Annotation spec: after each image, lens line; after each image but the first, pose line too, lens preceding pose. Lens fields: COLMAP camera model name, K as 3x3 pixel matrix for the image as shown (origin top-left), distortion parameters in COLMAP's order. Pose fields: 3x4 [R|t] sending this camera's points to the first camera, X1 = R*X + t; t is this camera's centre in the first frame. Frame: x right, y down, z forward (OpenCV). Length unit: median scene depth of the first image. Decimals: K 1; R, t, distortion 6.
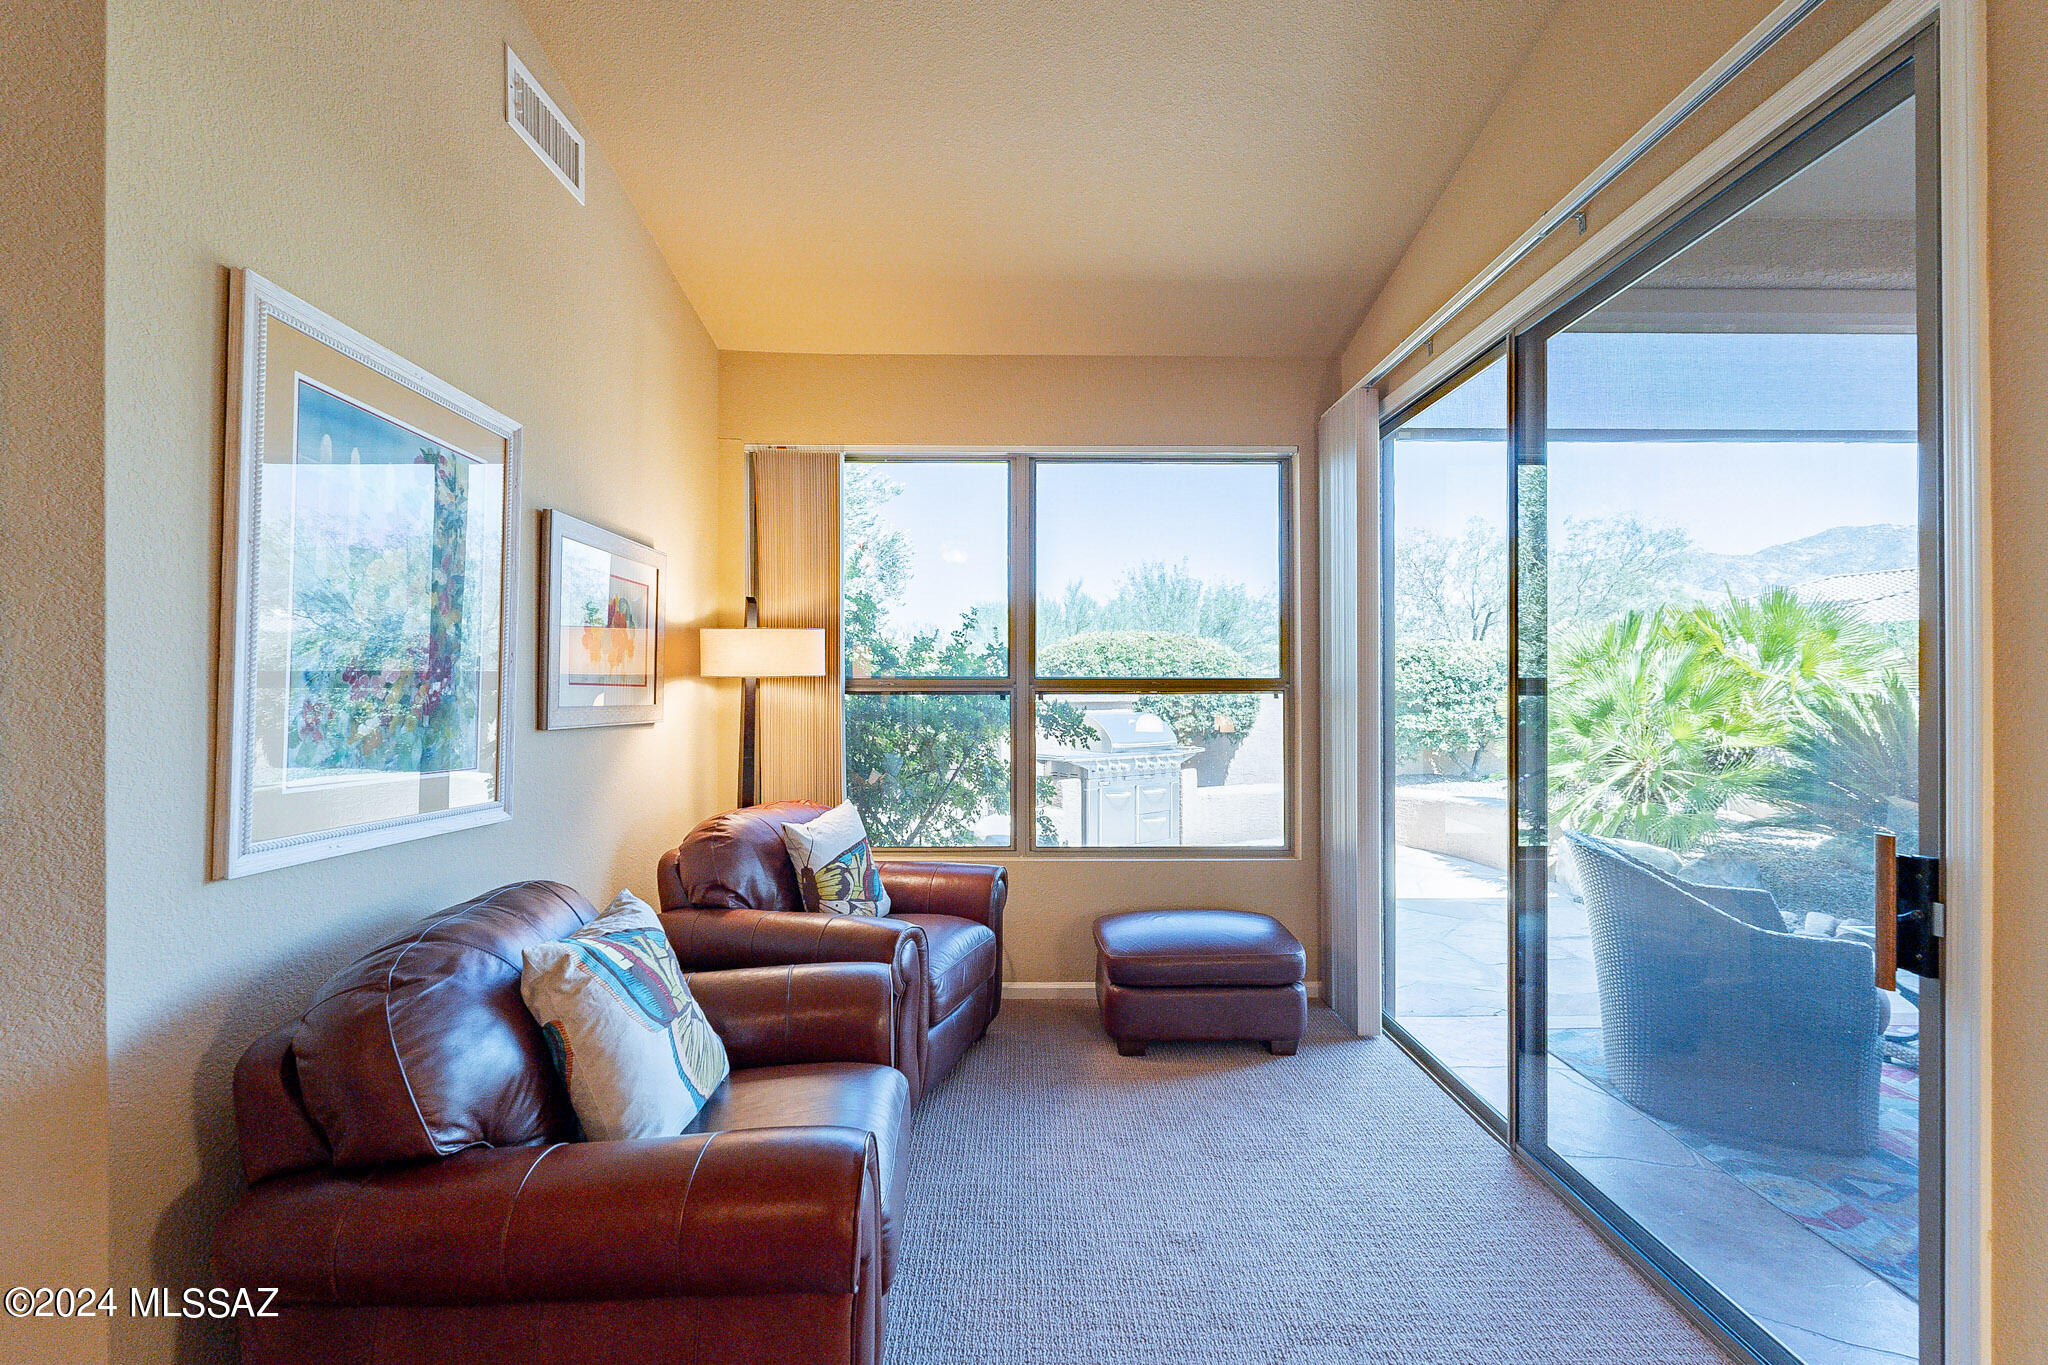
lens RADIAL K [[925.2, 0, 1012.8], [0, 925.2, 684.5], [0, 0, 1]] dist [-0.007107, 0.001978]
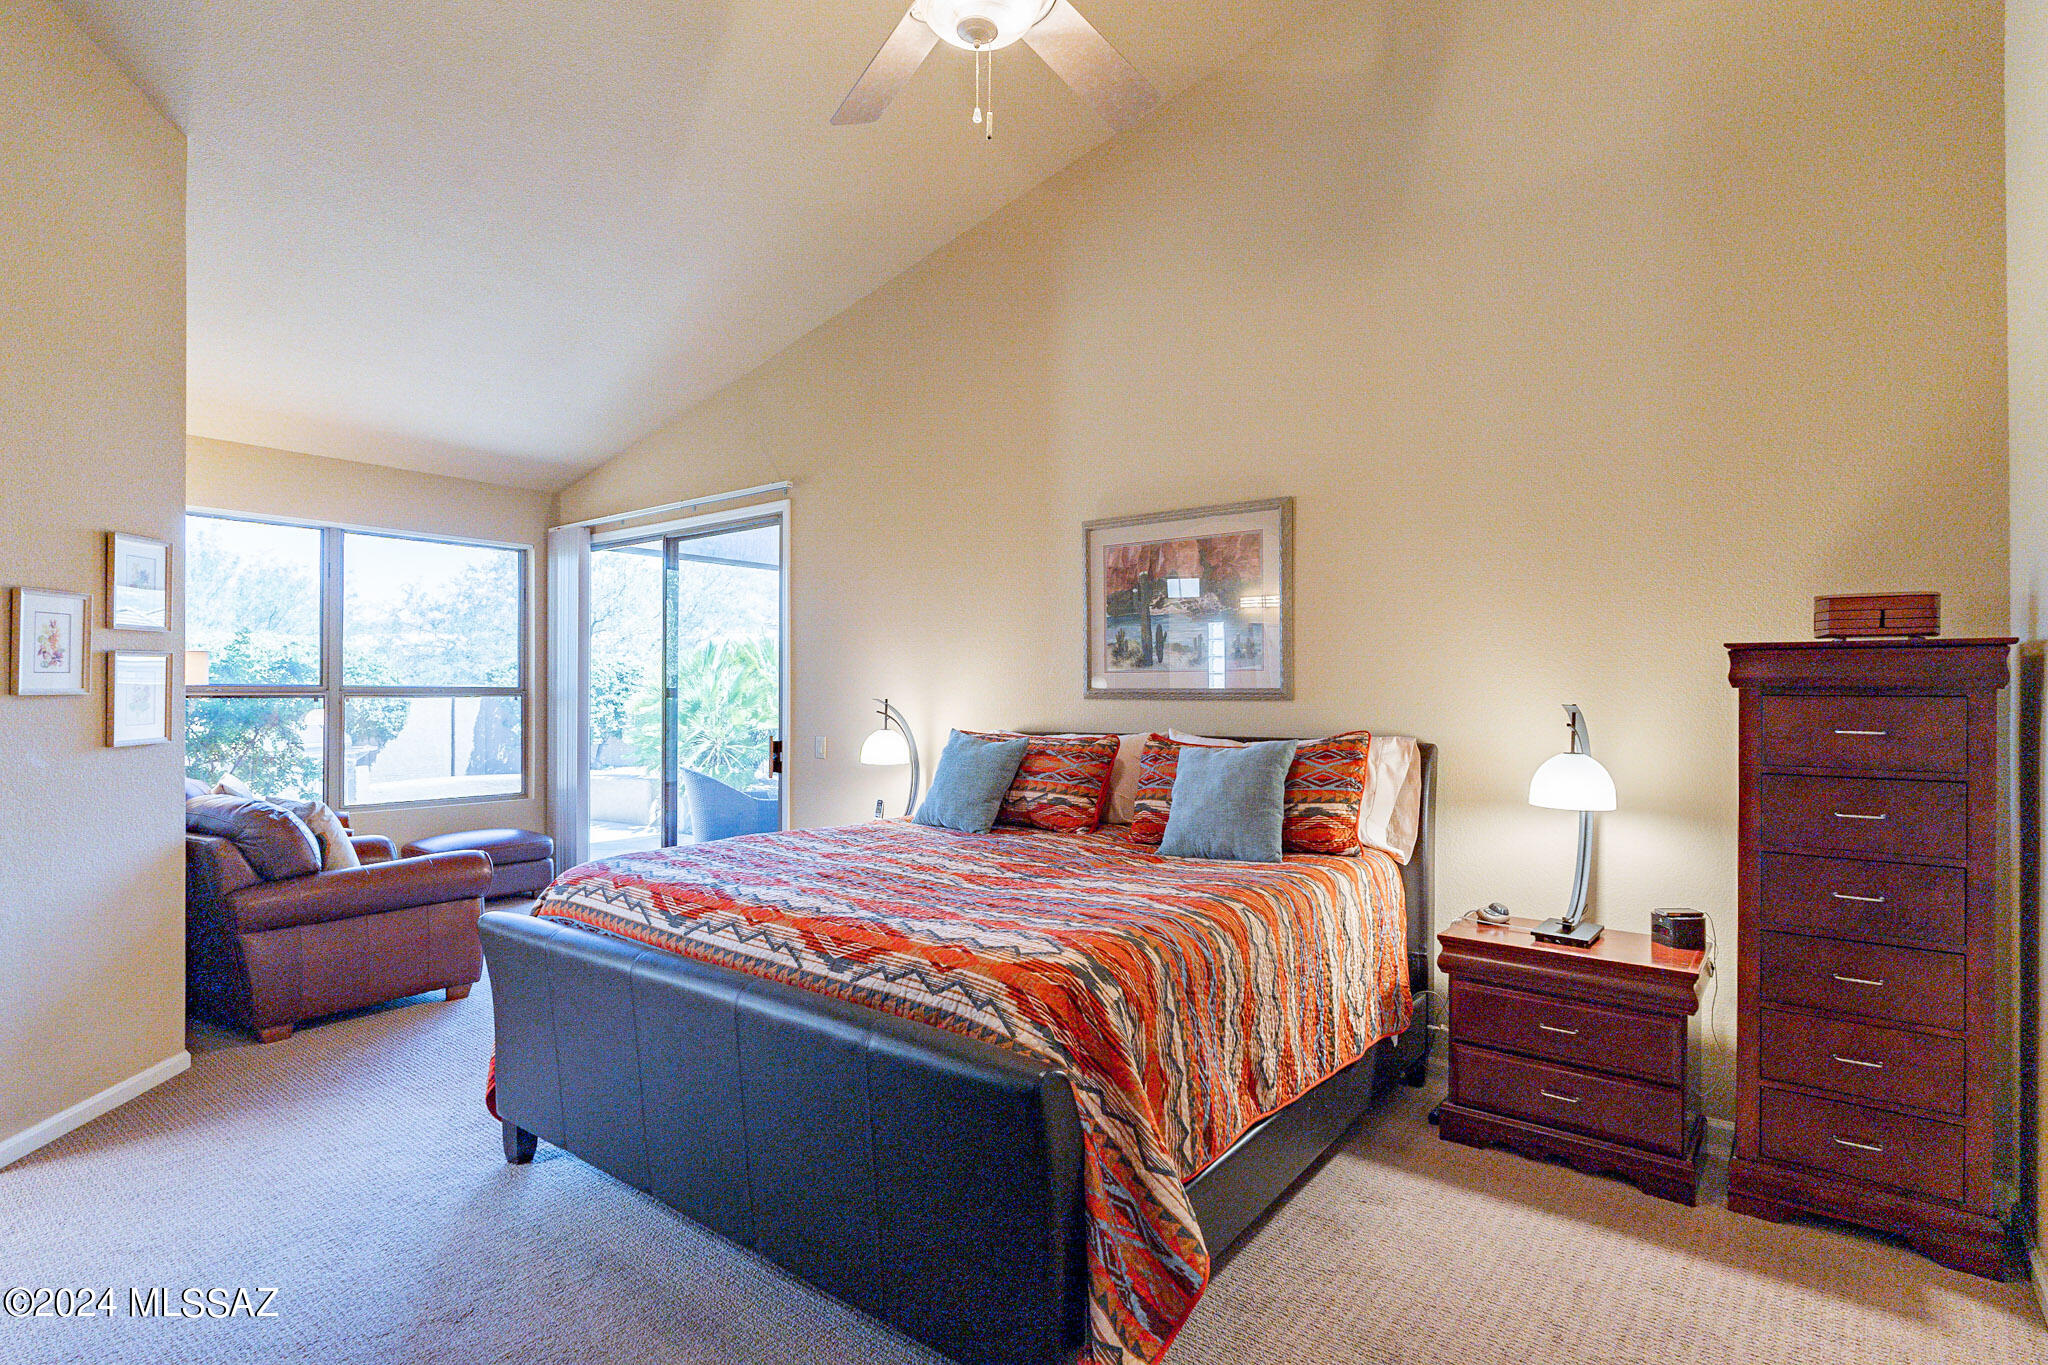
lens RADIAL K [[1005.0, 0, 1004.0], [0, 1005.0, 684.4], [0, 0, 1]] dist [-0.003257, 0.002240]
pose [[0.640668, 0.007722, 0.767779, -0.500140], [-0.004860, 0.999970, -0.006002, -0.005617], [-0.767803, 0.000114, 0.640686, -0.745715]]
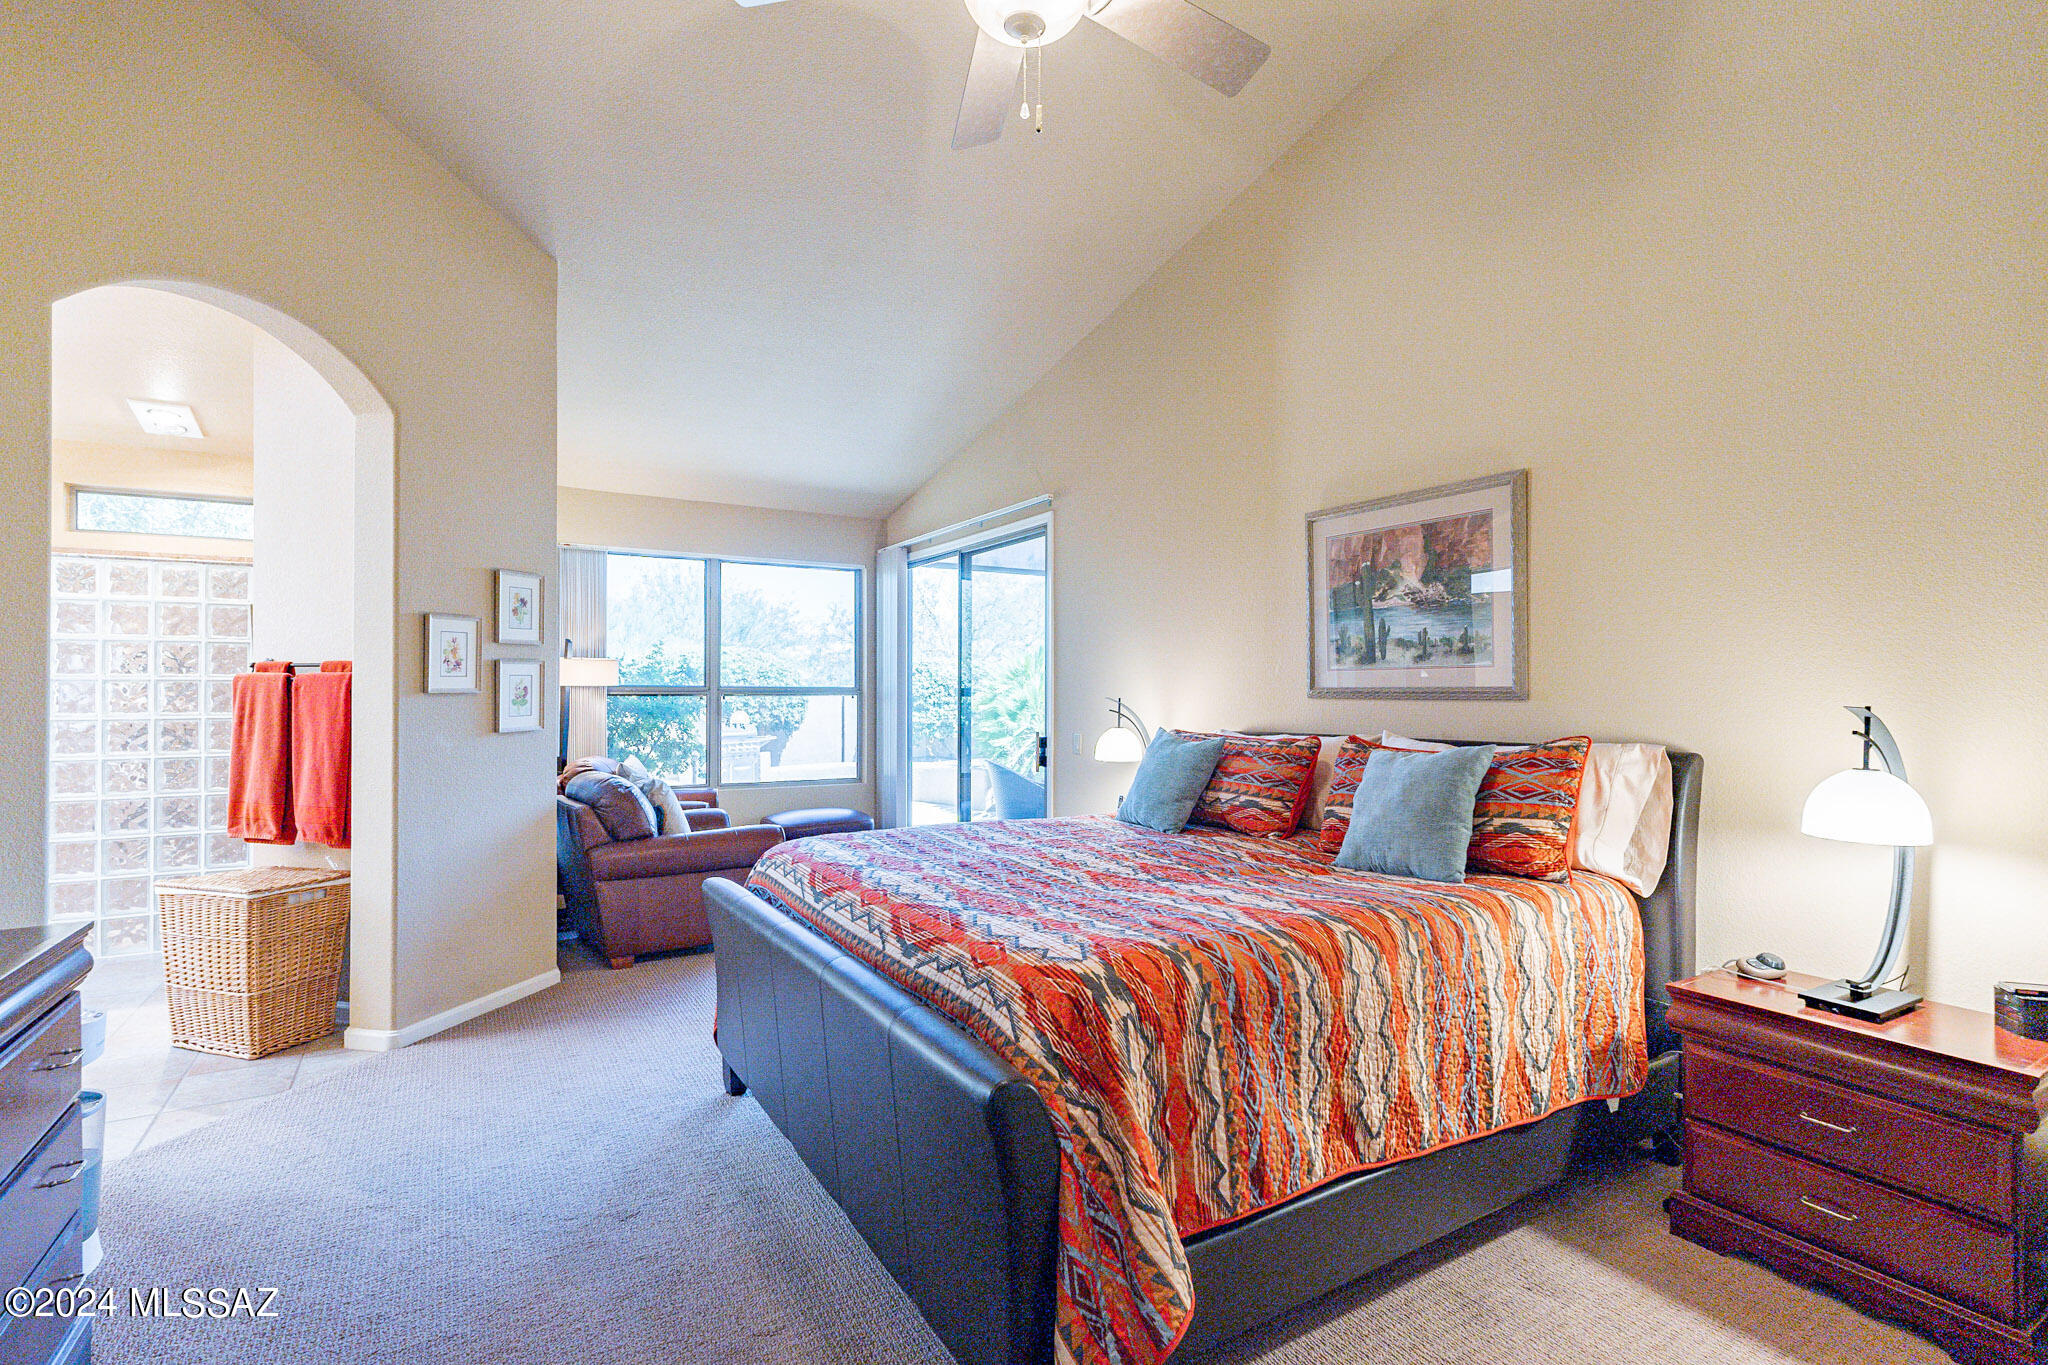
lens RADIAL K [[950.7, 0, 1013.9], [0, 950.7, 684.1], [0, 0, 1]] dist [-0.001873, 0.000326]
pose [[0.870559, 0.006116, 0.492026, -0.371169], [-0.004146, 0.999978, -0.005095, -0.005265], [-0.492047, 0.002396, 0.870565, -0.816812]]
